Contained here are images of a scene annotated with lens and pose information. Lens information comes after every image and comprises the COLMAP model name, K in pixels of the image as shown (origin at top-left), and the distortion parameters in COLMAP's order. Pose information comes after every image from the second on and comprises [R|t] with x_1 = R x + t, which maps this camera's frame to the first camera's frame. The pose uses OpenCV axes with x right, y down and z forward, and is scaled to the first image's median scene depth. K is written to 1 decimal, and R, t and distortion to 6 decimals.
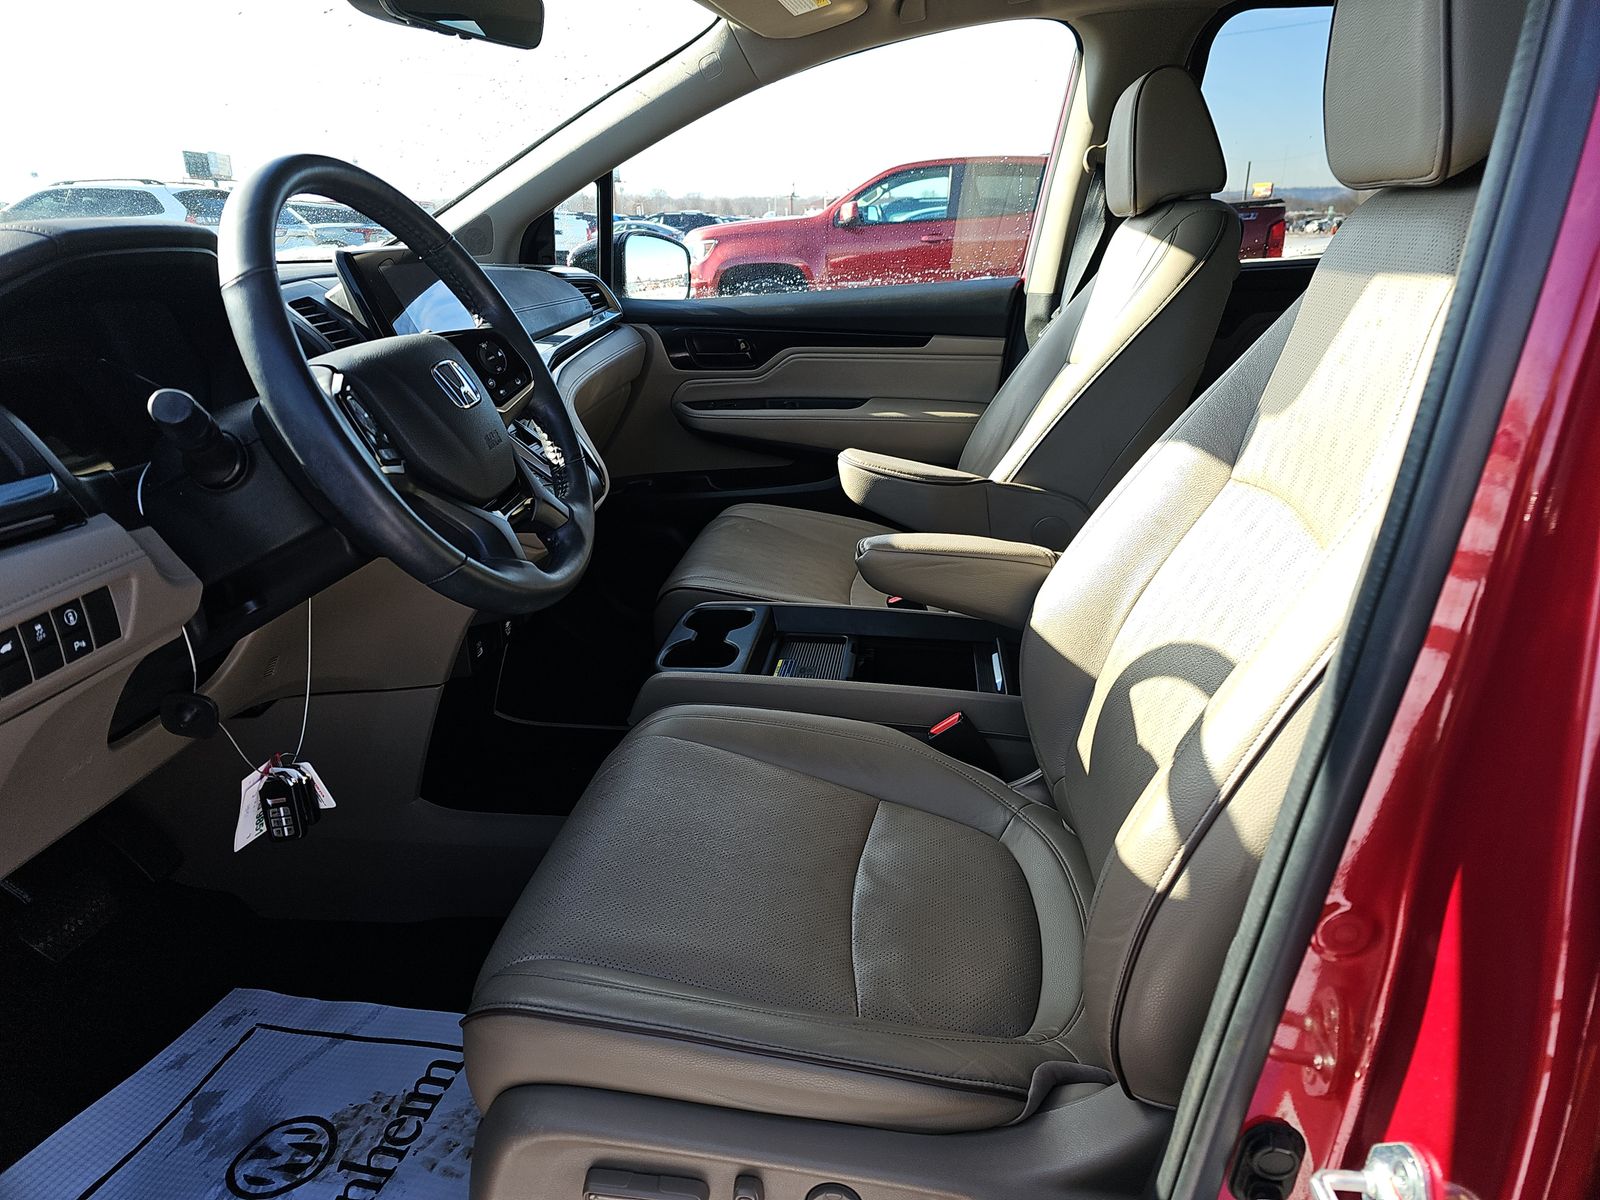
lens RADIAL K [[1056.4, 0, 792.8], [0, 1056.4, 608.6], [0, 0, 1]] dist [0.036316, -0.027742]
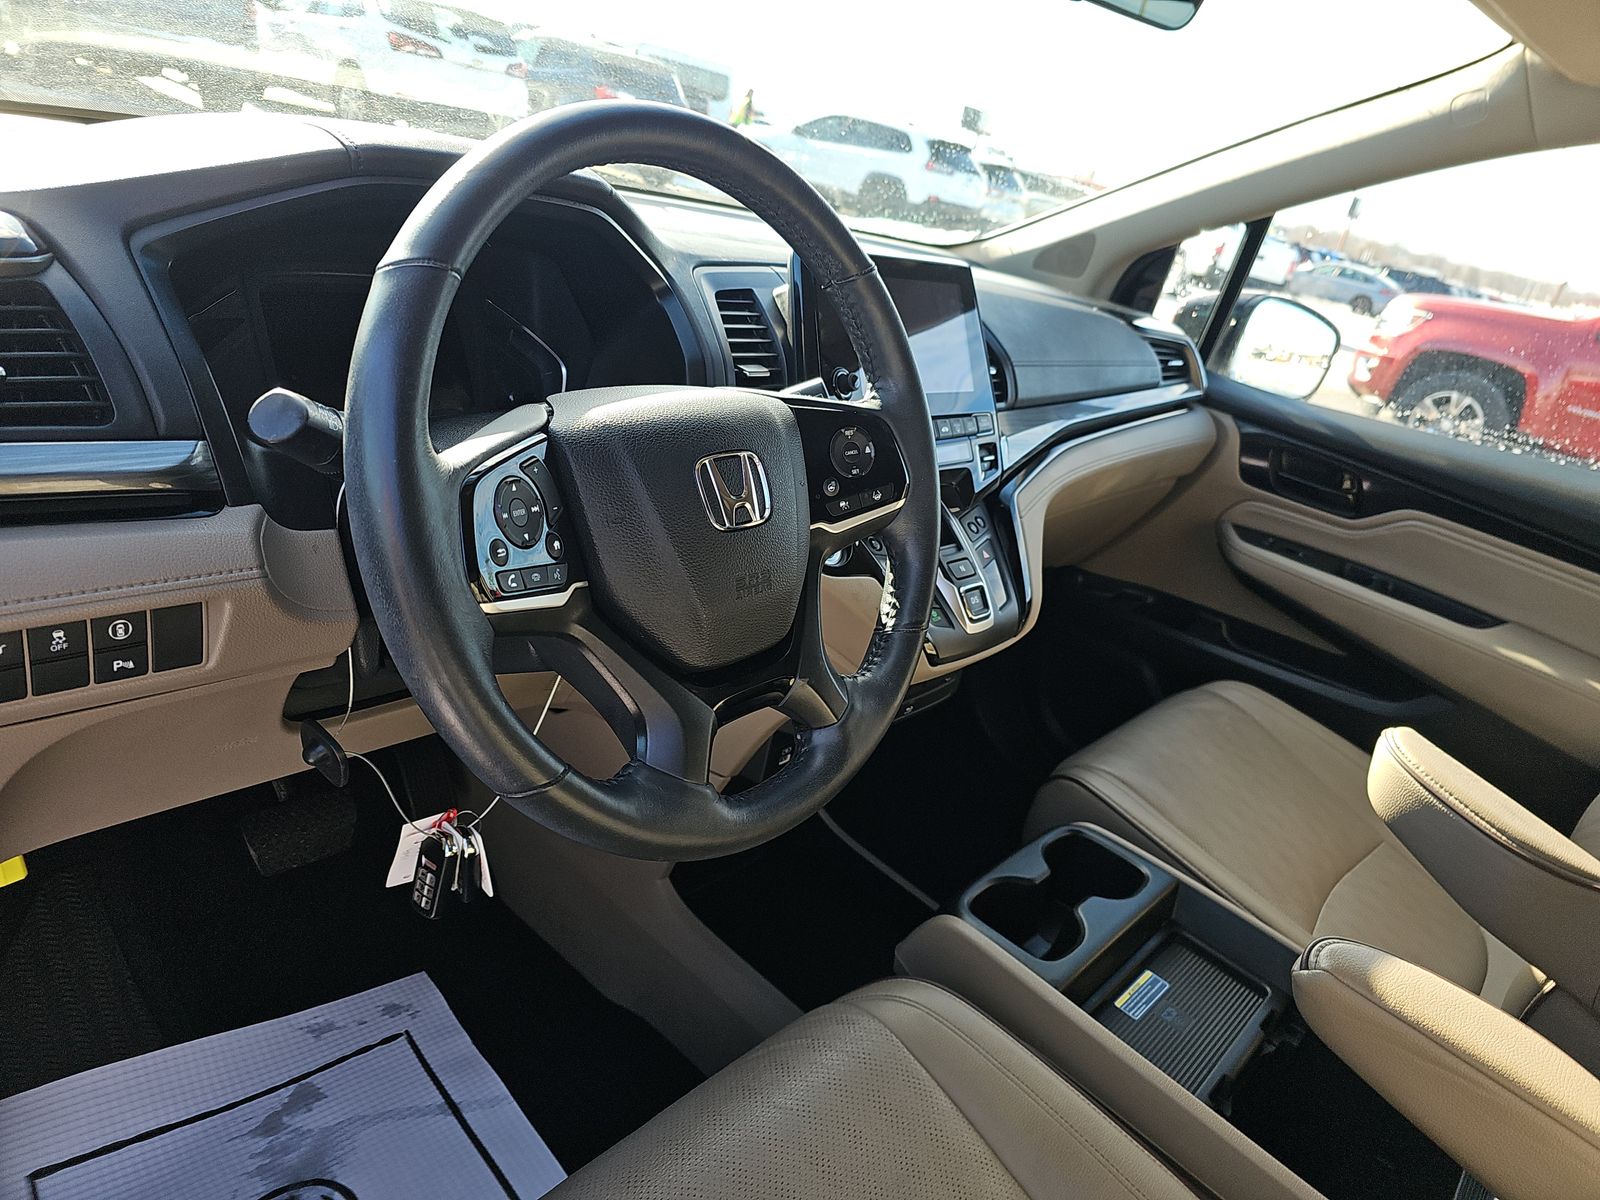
lens RADIAL K [[1056.4, 0, 792.8], [0, 1056.4, 608.6], [0, 0, 1]] dist [0.036316, -0.027742]
pose [[0.796994, 0.397707, -0.454566, 0.026713], [-0.396472, 0.912250, 0.103004, -0.161344], [0.455643, 0.098129, 0.884737, 0.320350]]
